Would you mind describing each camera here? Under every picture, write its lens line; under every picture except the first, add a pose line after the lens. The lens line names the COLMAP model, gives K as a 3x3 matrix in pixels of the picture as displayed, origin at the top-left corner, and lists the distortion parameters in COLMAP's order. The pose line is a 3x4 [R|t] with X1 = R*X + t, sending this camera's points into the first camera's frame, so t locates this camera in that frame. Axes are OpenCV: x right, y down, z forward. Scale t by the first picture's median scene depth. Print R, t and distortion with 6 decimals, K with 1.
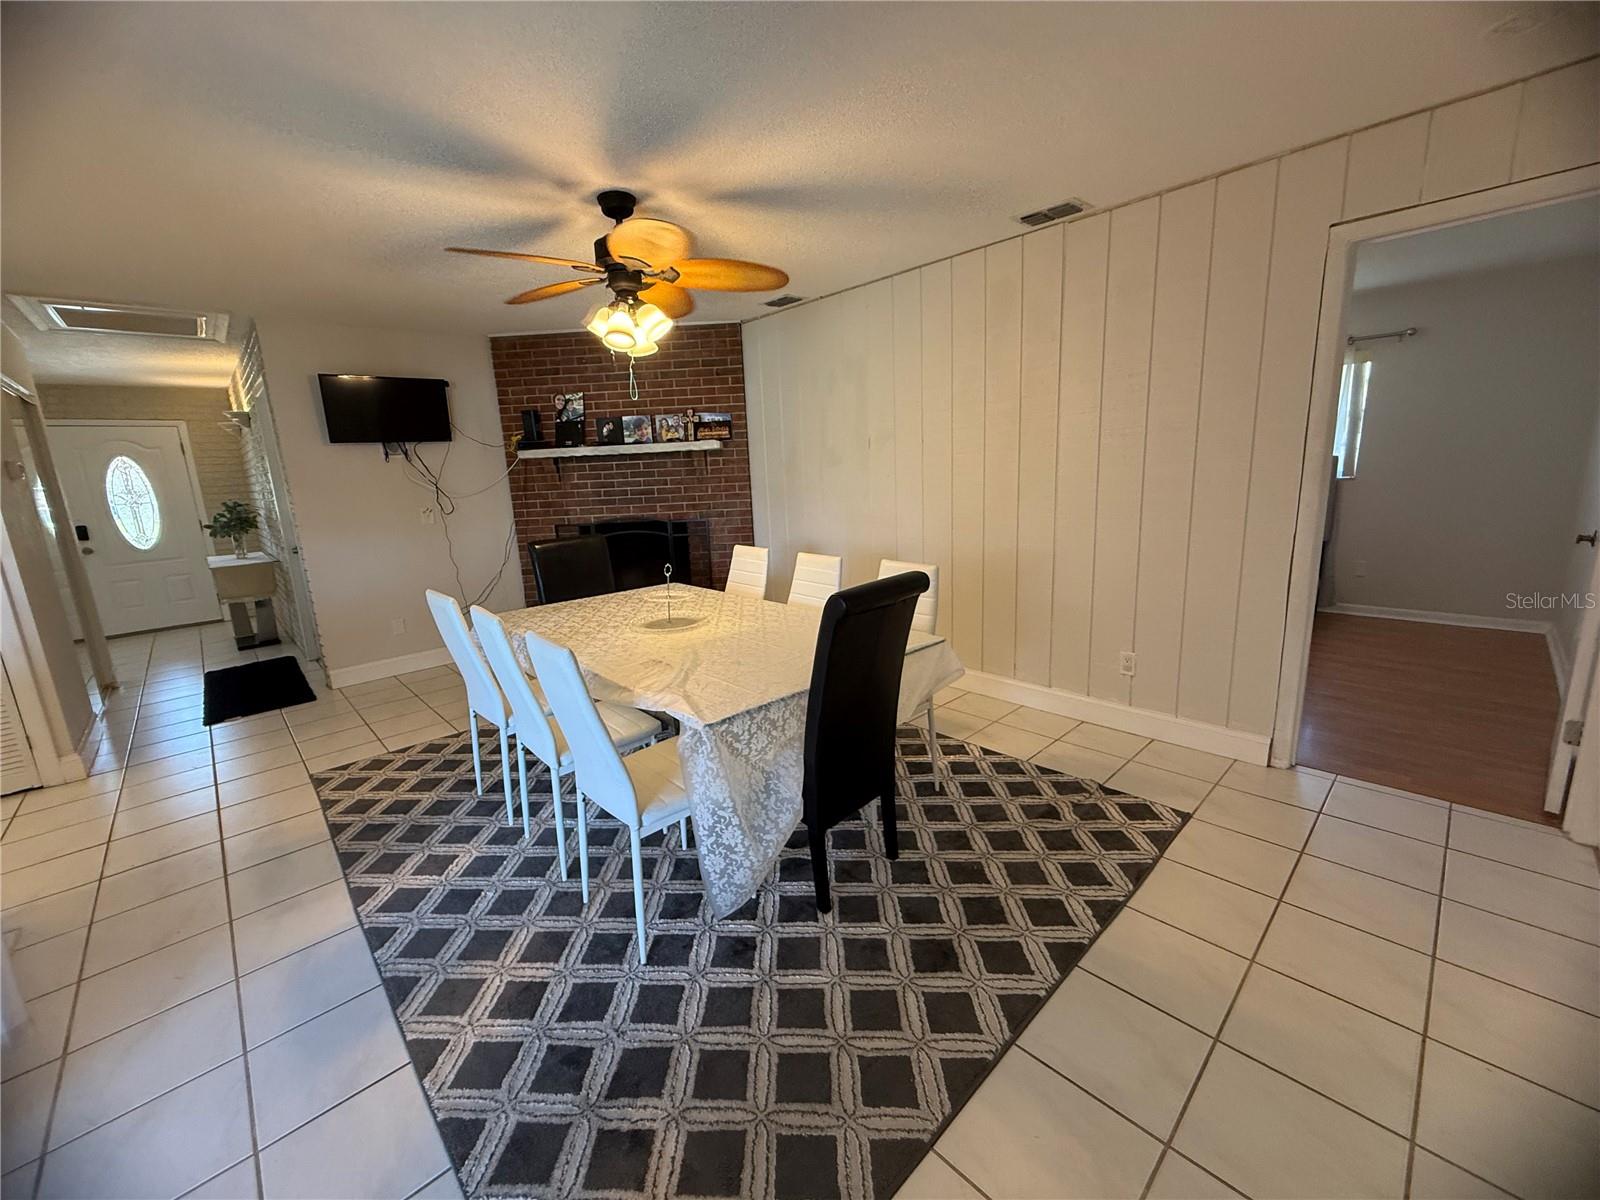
lens RADIAL K [[639.4, 0, 793.8], [0, 639.4, 597.6], [0, 0, 1]] dist [0.000208, -0.000088]
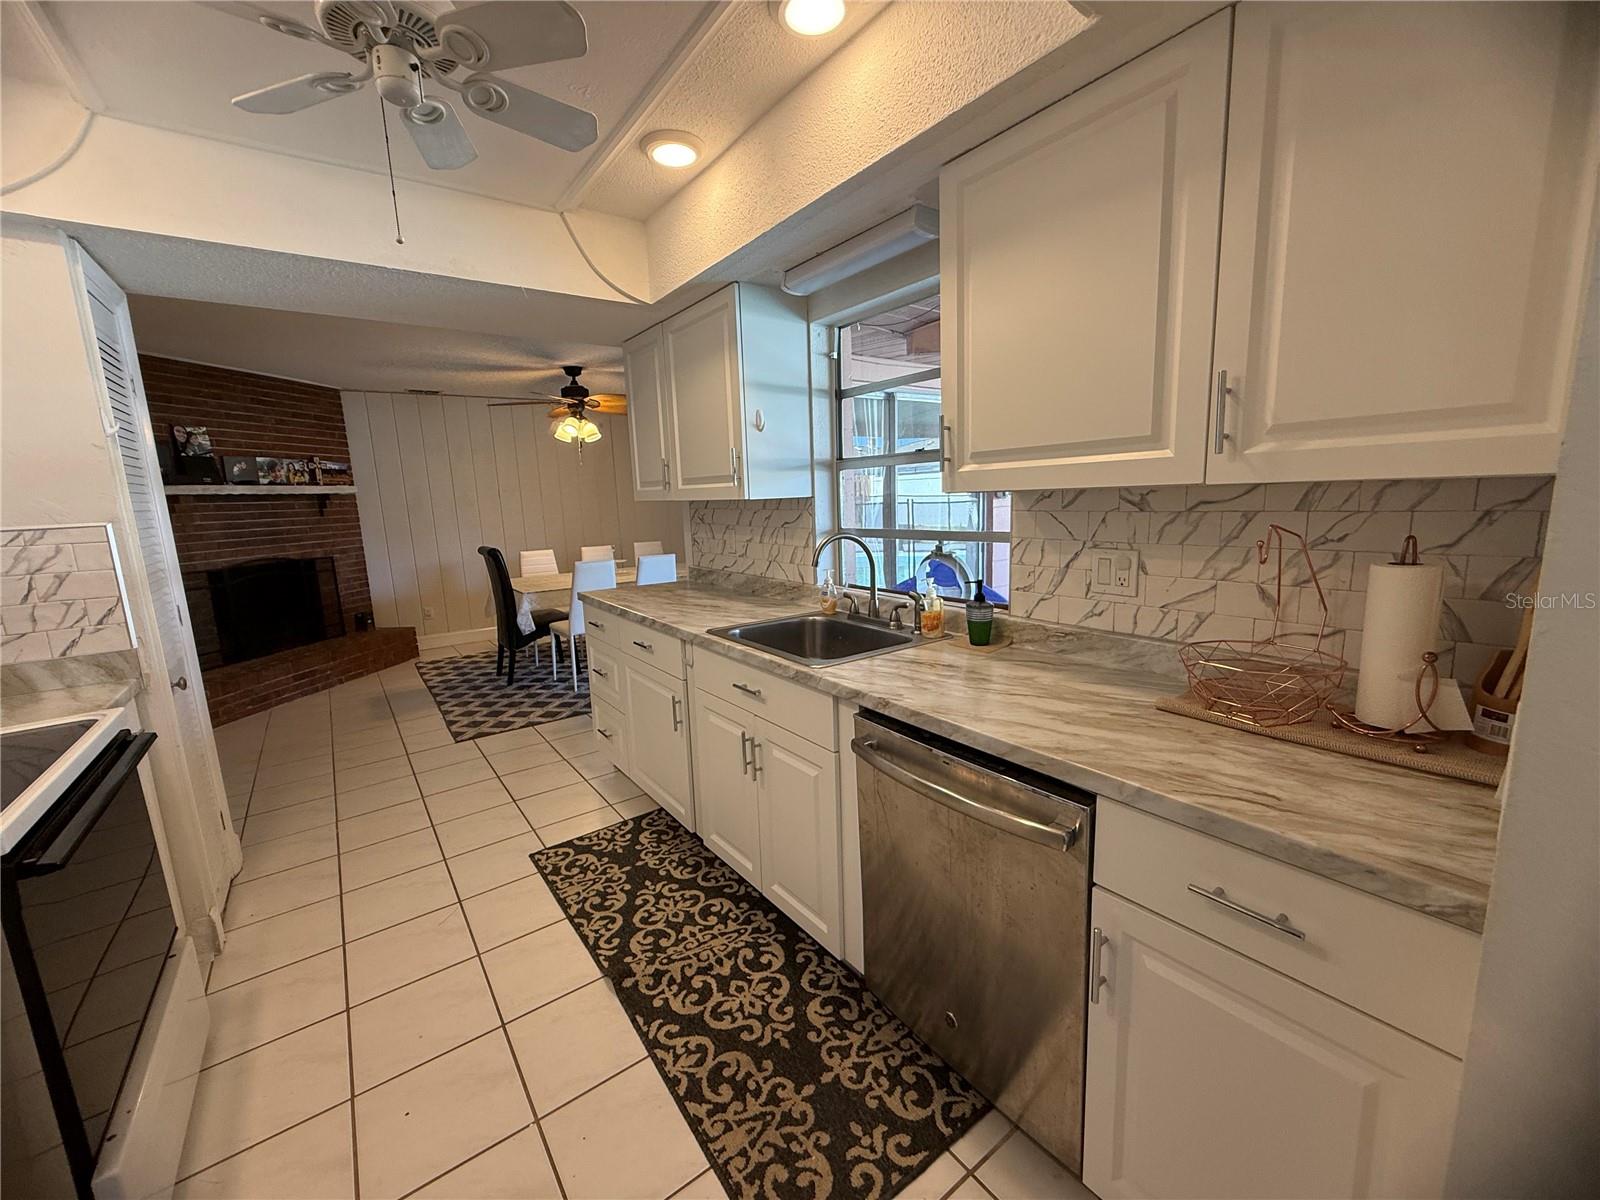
lens RADIAL K [[639.4, 0, 795.8], [0, 639.4, 600.6], [0, 0, 1]] dist [0.000208, -0.000088]
pose [[0.119186, -0.123111, 0.985210, -1.170956], [0.231717, 0.968330, 0.092970, 0.034800], [-0.965454, 0.217209, 0.143939, 0.094097]]
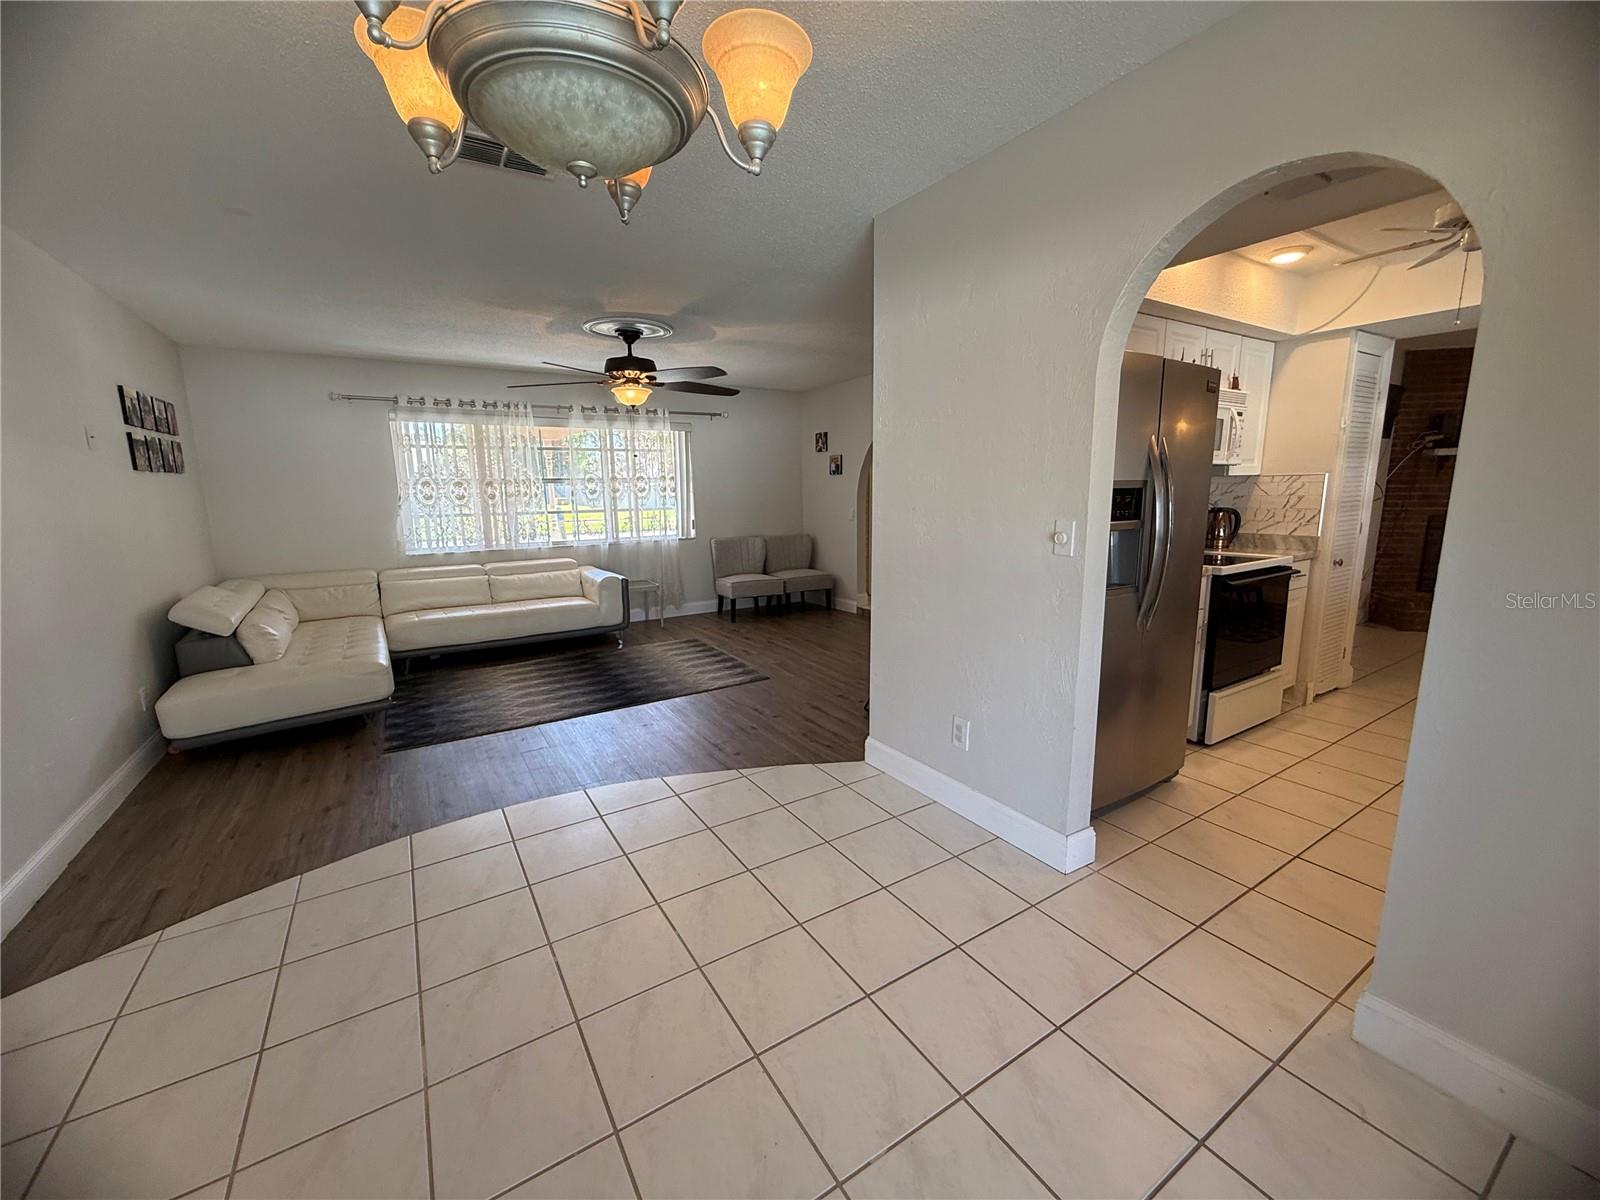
lens RADIAL K [[639.4, 0, 795.9], [0, 639.4, 601.7], [0, 0, 1]] dist [0.000208, -0.000088]
pose [[0.980914, 0.068680, -0.181910, -1.311760], [-0.071820, 0.997360, -0.010723, 0.136449], [0.180693, 0.023583, 0.983257, -0.322114]]
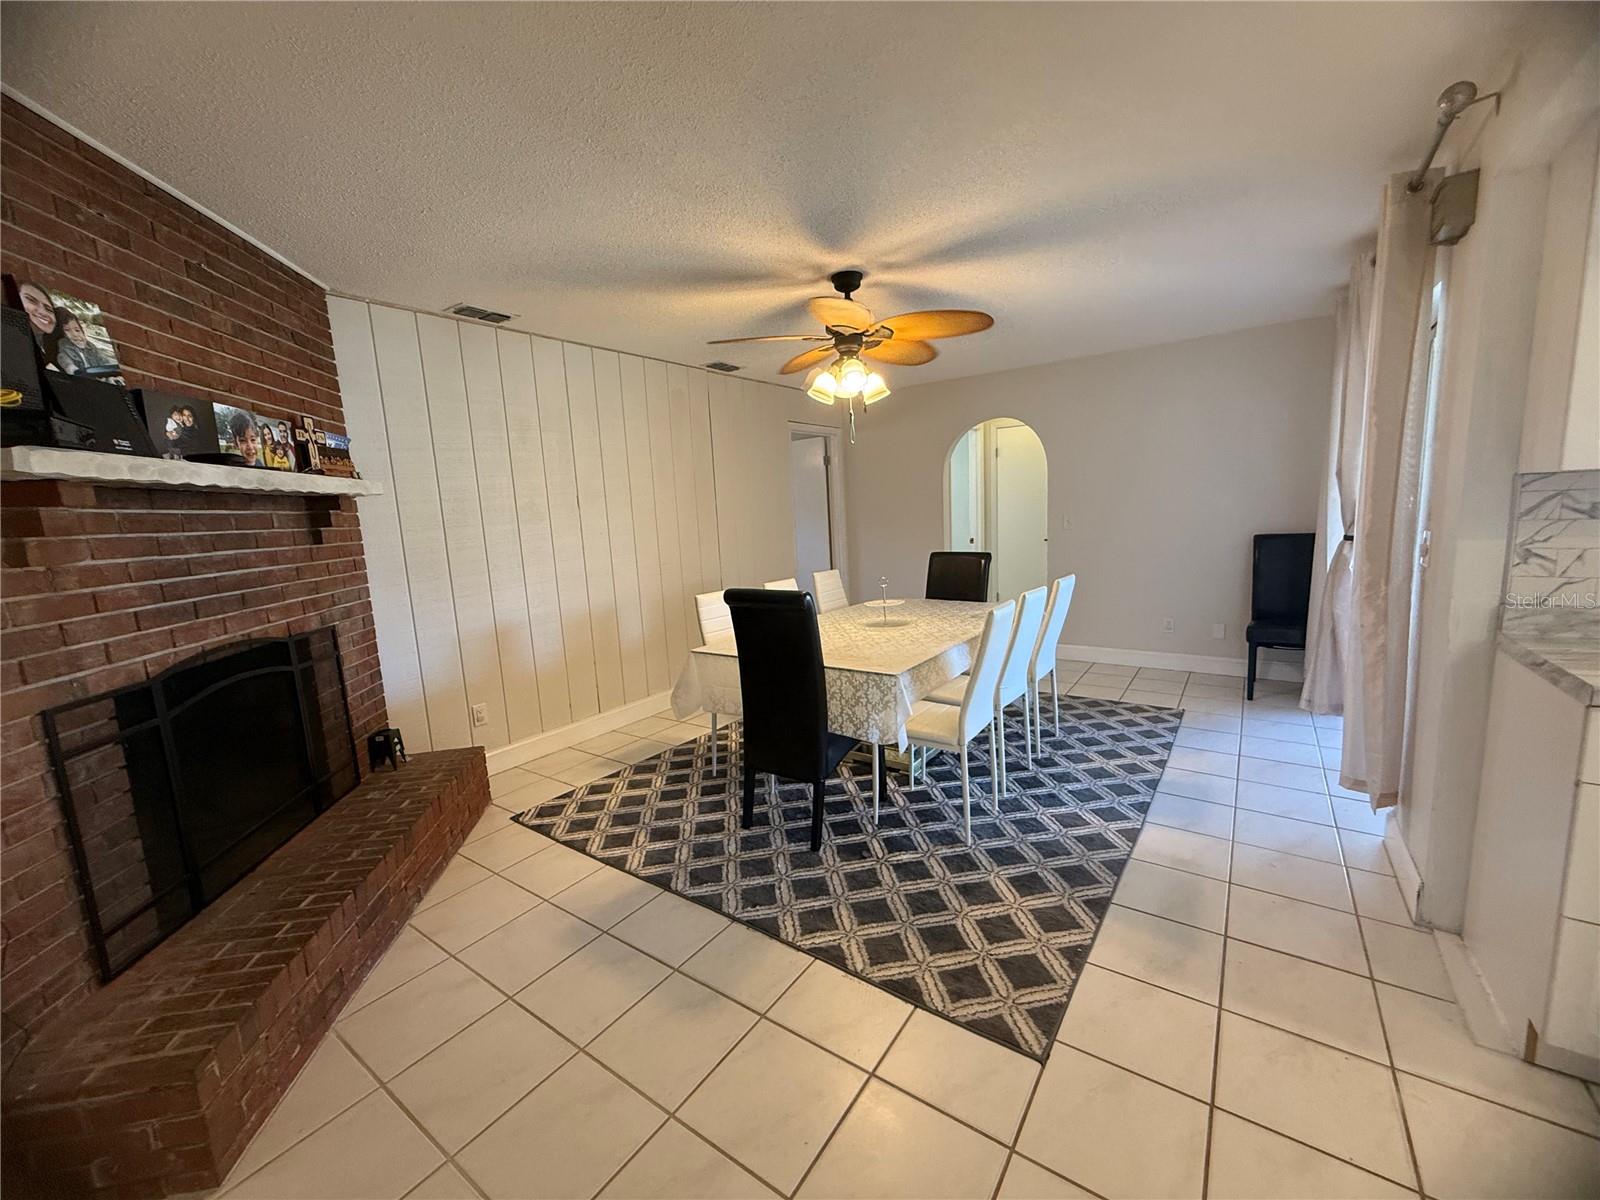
lens RADIAL K [[639.4, 0, 796.8], [0, 639.4, 598.6], [0, 0, 1]] dist [0.000208, -0.000088]
pose [[-0.191702, -0.079824, 0.978202, -0.751074], [0.256986, 0.957831, 0.128524, -0.117178], [-0.947211, 0.276023, -0.163105, 0.741693]]
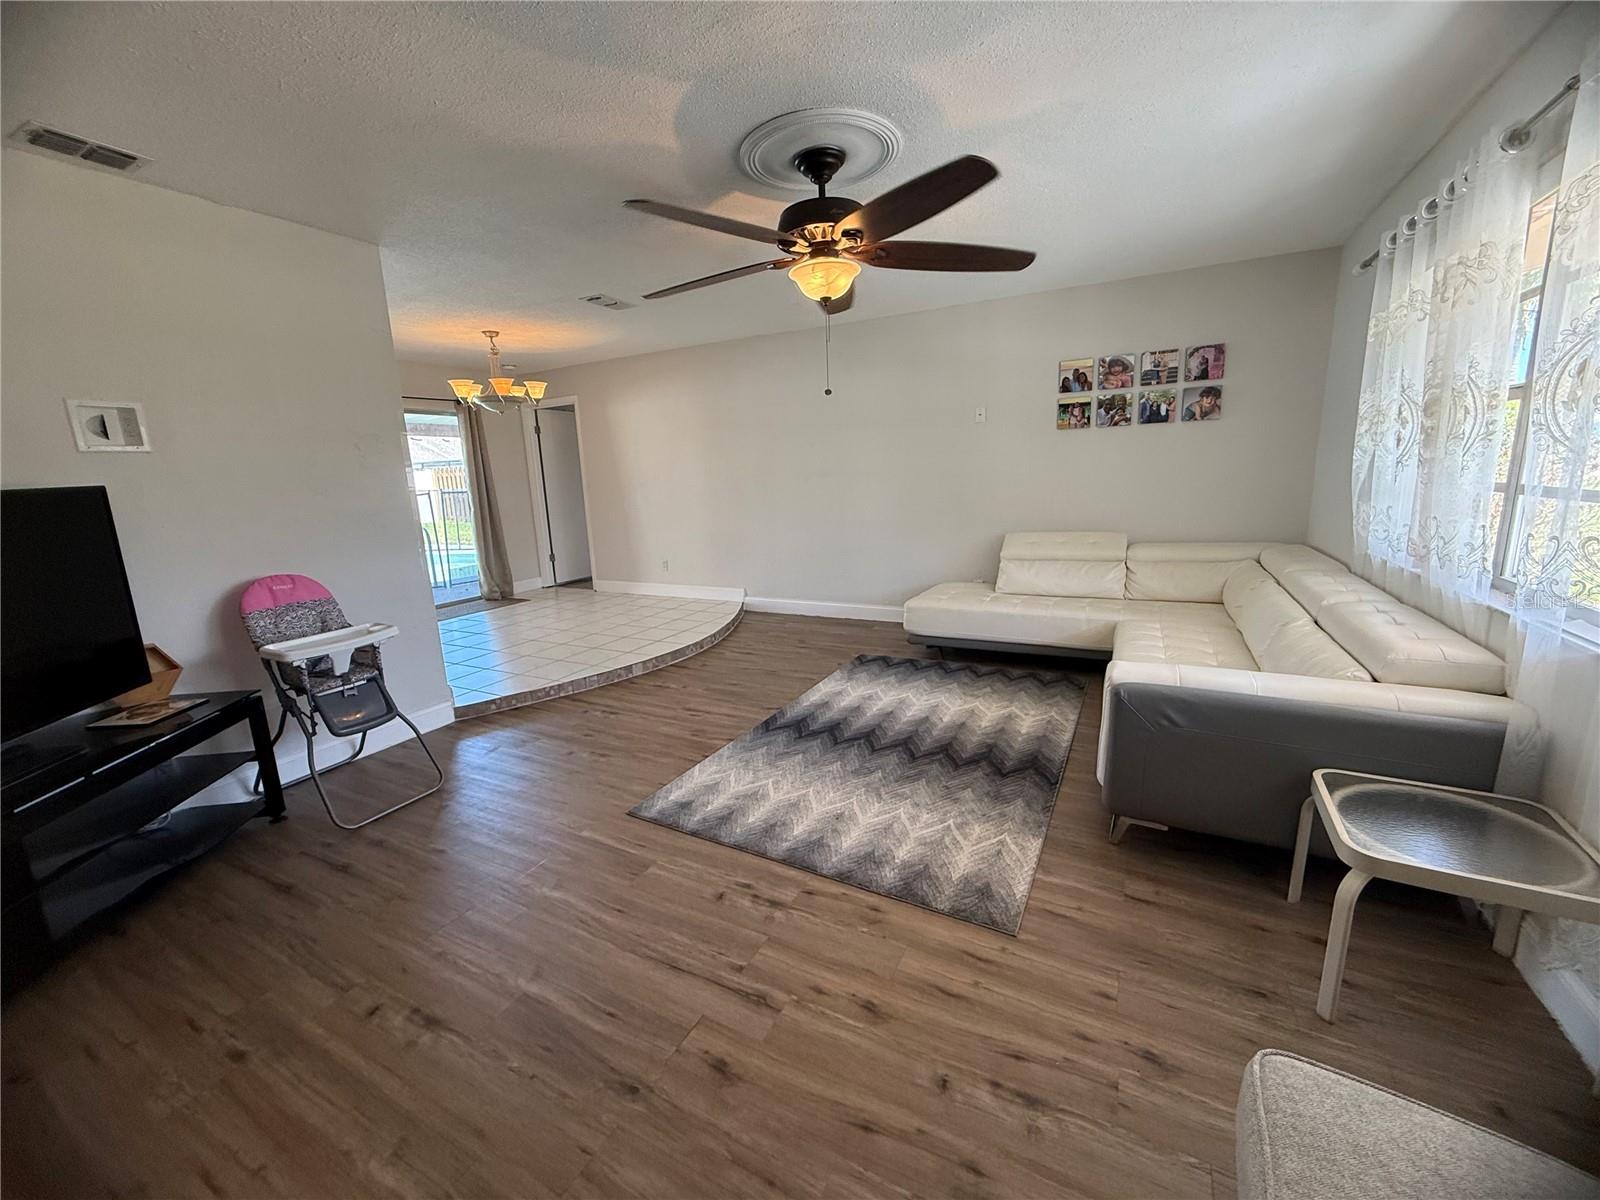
lens RADIAL K [[639.4, 0, 795.3], [0, 639.4, 599.7], [0, 0, 1]] dist [0.000208, -0.000088]
pose [[-0.942337, 0.149267, -0.299534, -1.522106], [0.019505, 0.917999, 0.396103, -0.125452], [0.334097, 0.367420, -0.867976, 1.082597]]
